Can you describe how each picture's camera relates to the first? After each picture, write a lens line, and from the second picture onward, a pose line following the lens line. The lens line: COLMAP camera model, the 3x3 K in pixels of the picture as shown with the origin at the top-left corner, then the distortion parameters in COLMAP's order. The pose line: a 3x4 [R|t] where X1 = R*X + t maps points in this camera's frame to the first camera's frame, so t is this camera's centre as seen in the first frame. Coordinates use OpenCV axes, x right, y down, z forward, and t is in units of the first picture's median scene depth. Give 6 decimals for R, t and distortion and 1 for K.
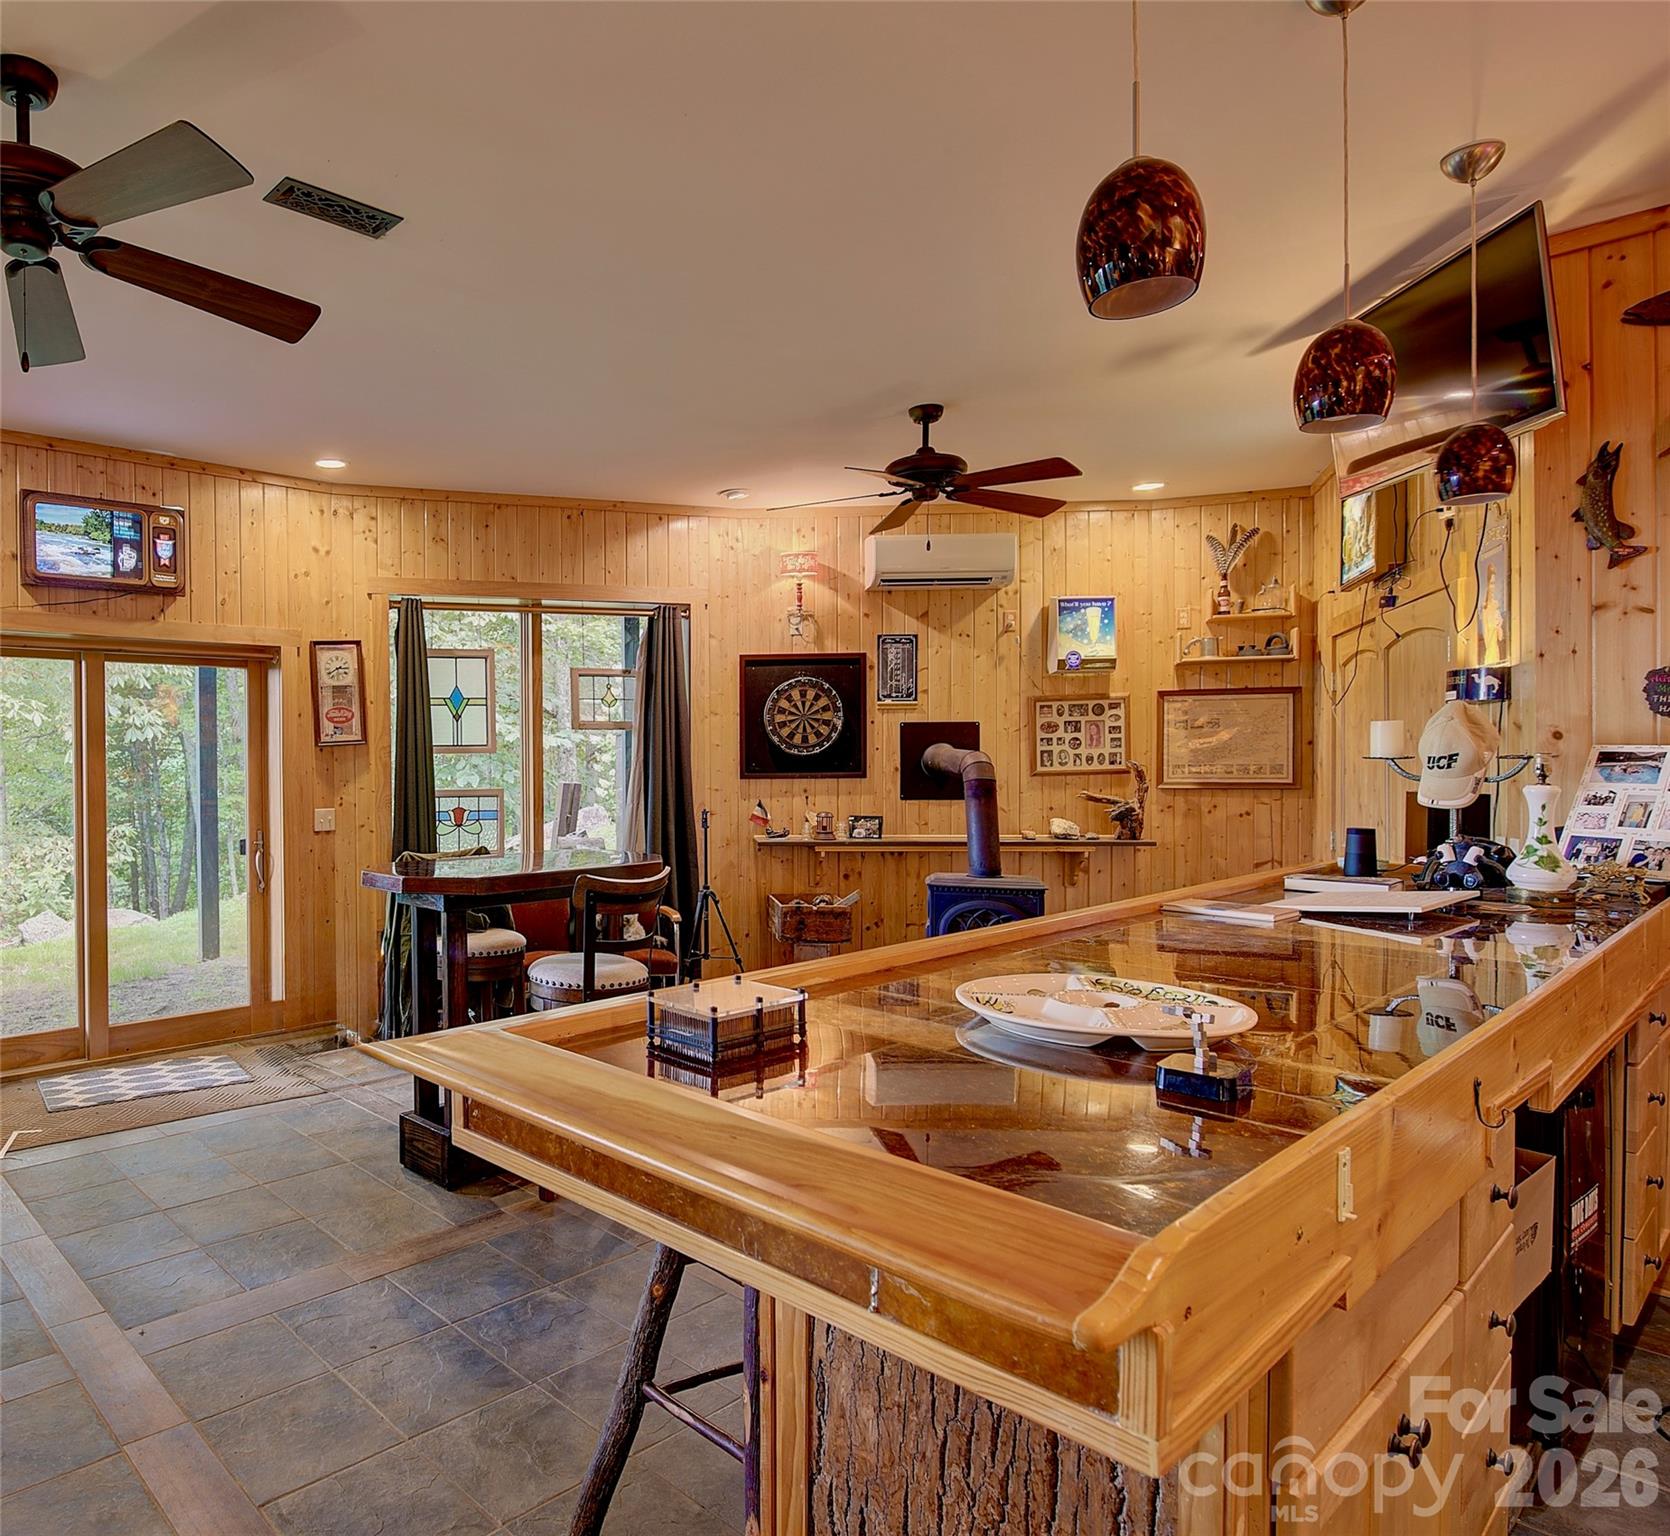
lens RADIAL K [[1104.4, 0, 833.7], [0, 1104.4, 762.5], [0, 0, 1]] dist [0.006044, 0.004834]
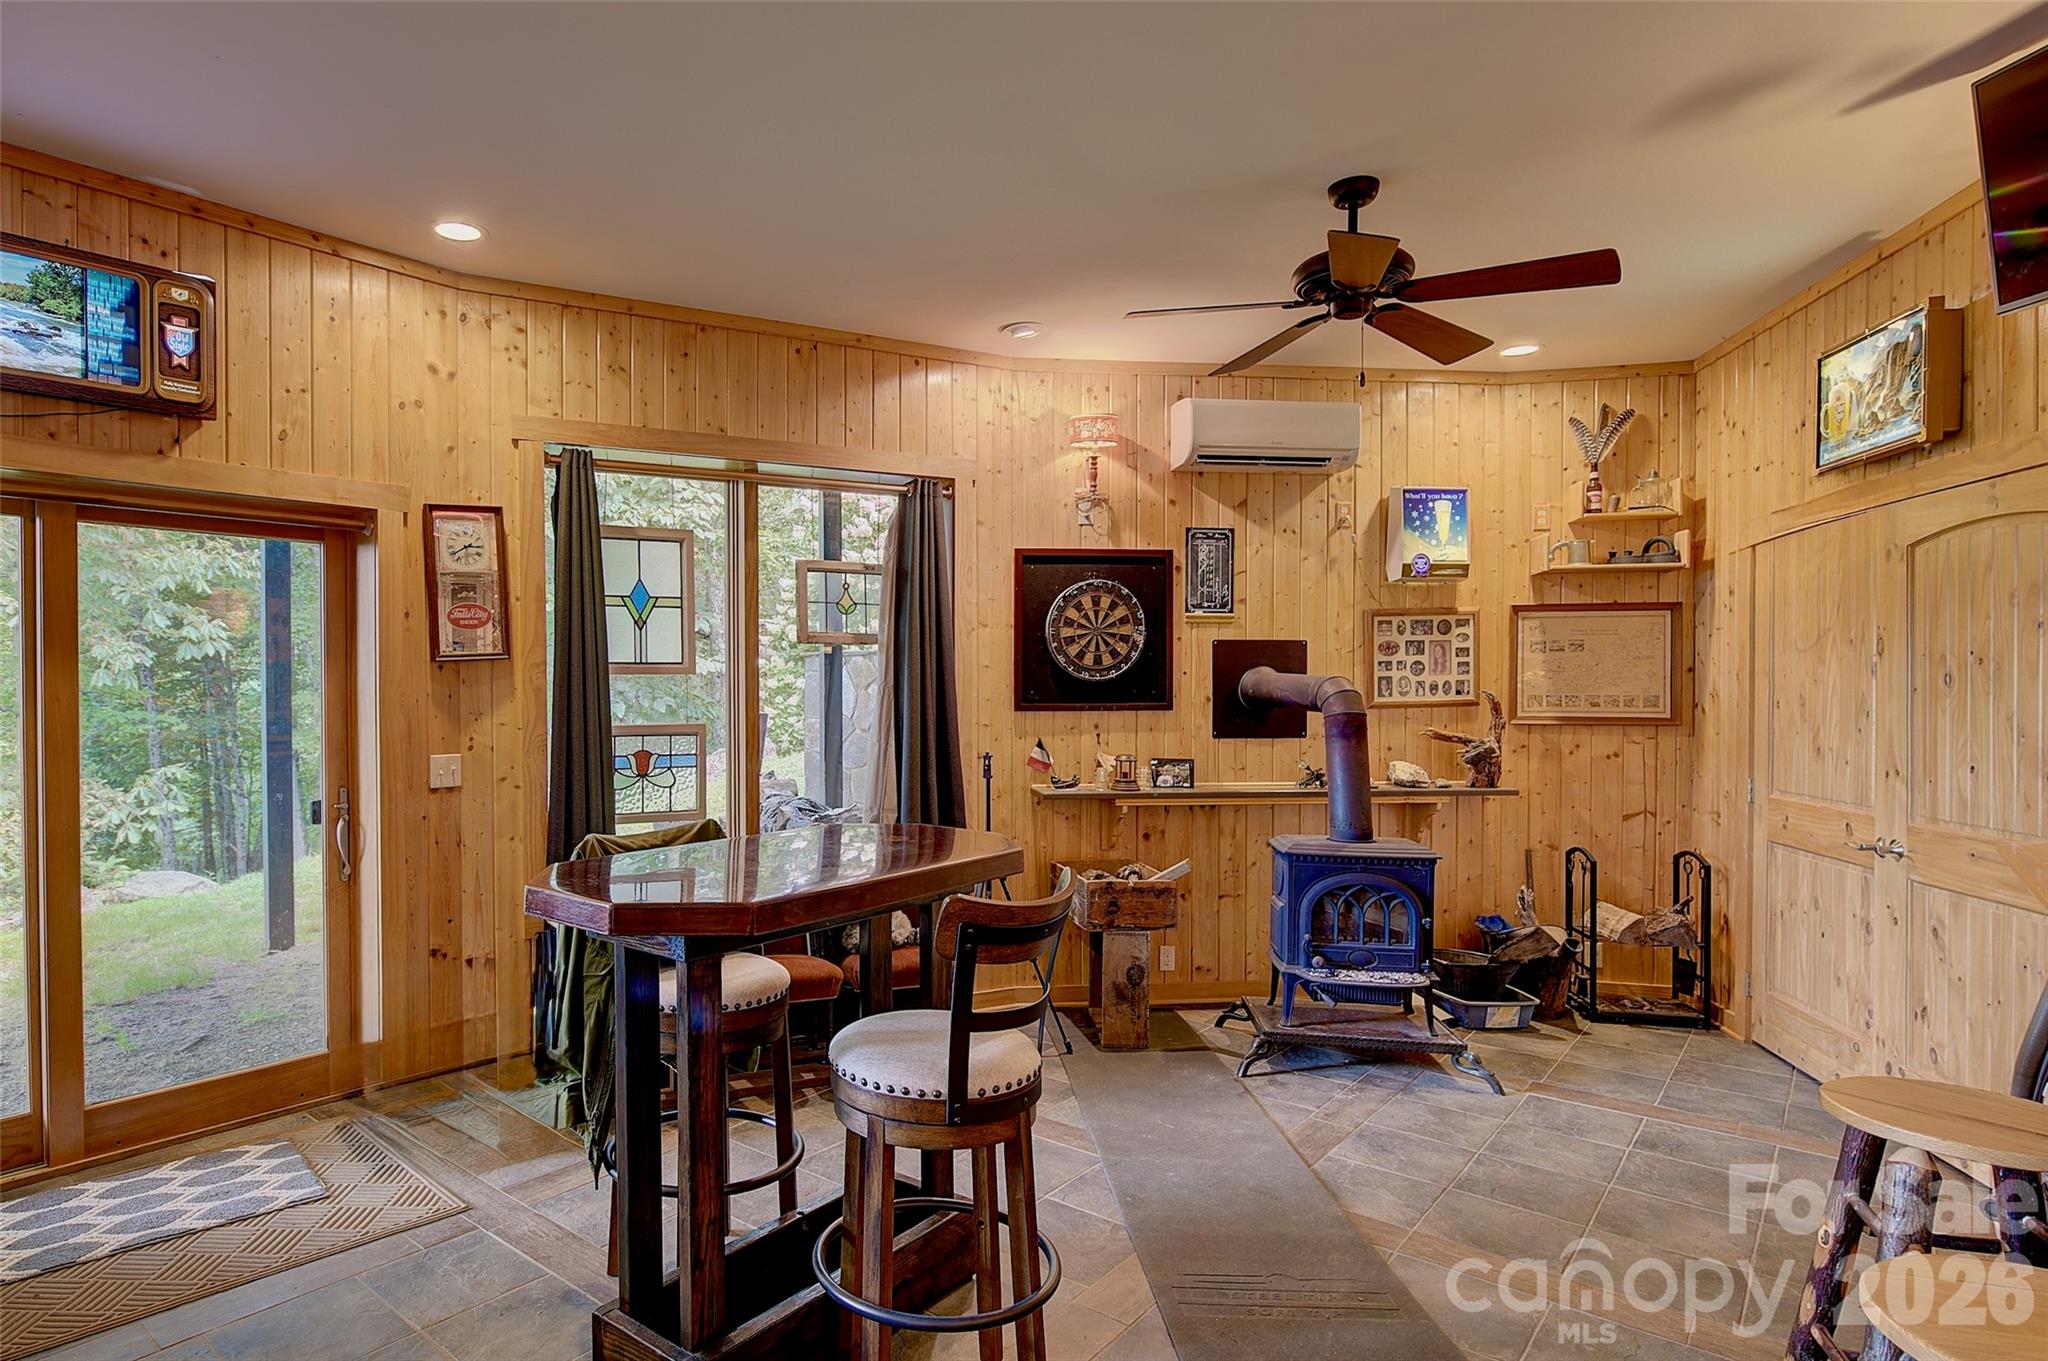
lens RADIAL K [[1004.4, 0, 1025.4], [0, 1004.4, 695.6], [0, 0, 1]] dist [-0.000509, -0.002321]
pose [[0.994815, 0.005227, 0.101570, -0.154797], [-0.005766, 0.999971, 0.005020, 0.000718], [-0.101541, -0.005580, 0.994816, 0.321977]]
